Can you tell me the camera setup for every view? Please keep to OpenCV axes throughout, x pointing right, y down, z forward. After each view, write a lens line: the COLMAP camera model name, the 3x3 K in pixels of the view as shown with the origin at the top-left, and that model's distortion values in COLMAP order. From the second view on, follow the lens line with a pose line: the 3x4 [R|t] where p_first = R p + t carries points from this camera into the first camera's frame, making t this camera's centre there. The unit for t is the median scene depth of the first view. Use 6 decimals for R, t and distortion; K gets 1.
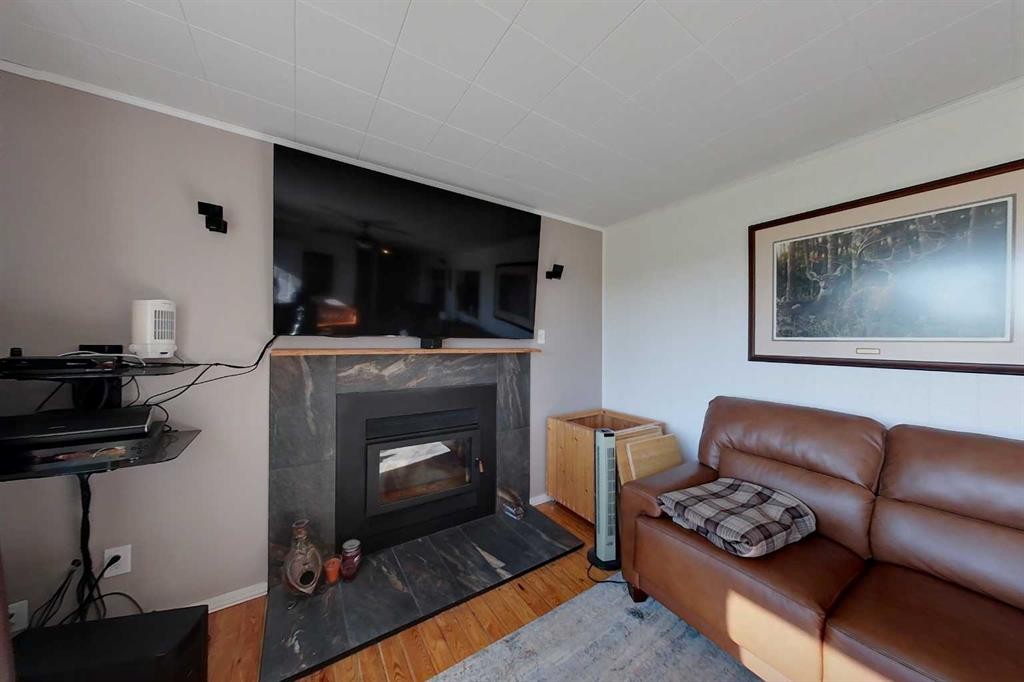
lens RADIAL K [[331.0, 0, 499.5], [0, 331.0, 339.9], [0, 0, 1]] dist [0.007442, 0.000090]
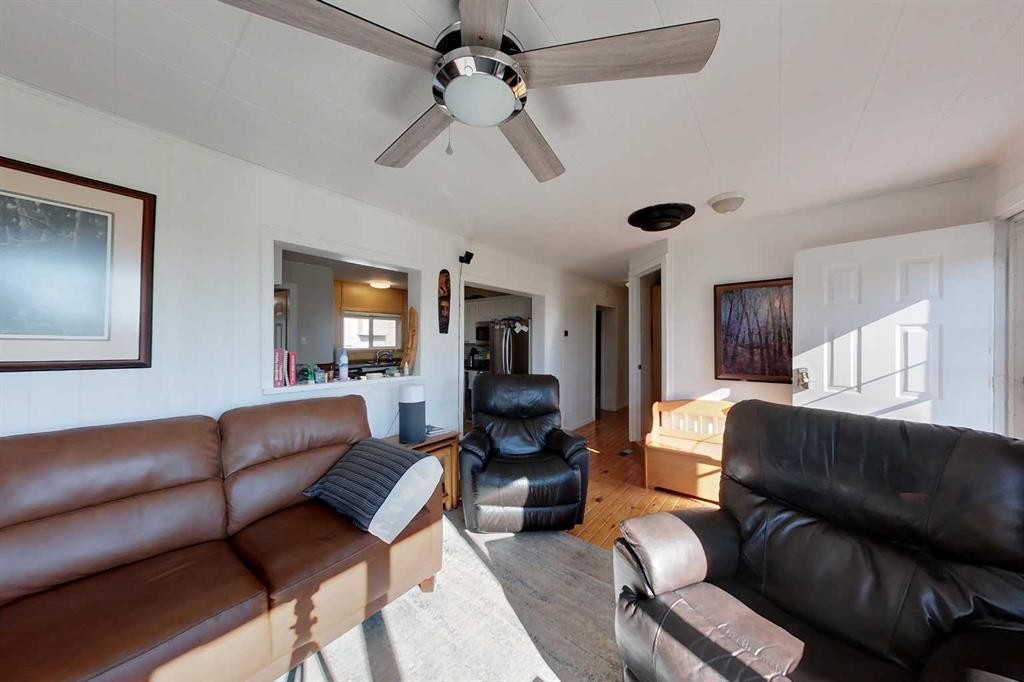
lens RADIAL K [[349.9, 0, 512.0], [0, 349.9, 341.0], [0, 0, 1]] dist [-0.000302, 0.000056]
pose [[-0.360769, 0.002407, 0.932652, -0.051438], [-0.010280, 0.999926, -0.006557, 0.000969], [-0.932598, -0.011953, -0.360718, 0.089963]]
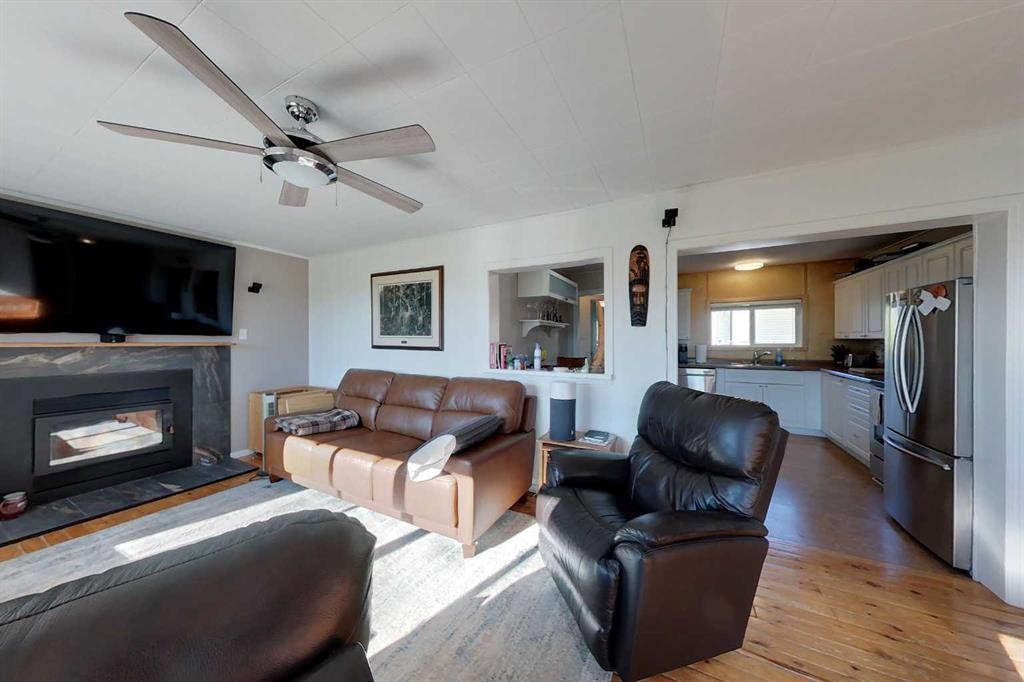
lens RADIAL K [[331.0, 0, 499.5], [0, 331.0, 339.9], [0, 0, 1]] dist [0.007442, 0.000090]
pose [[0.870327, -0.001950, 0.492471, 0.471019], [-0.002134, 0.999968, 0.007730, 0.000817], [-0.492470, -0.007778, 0.870294, -0.907275]]
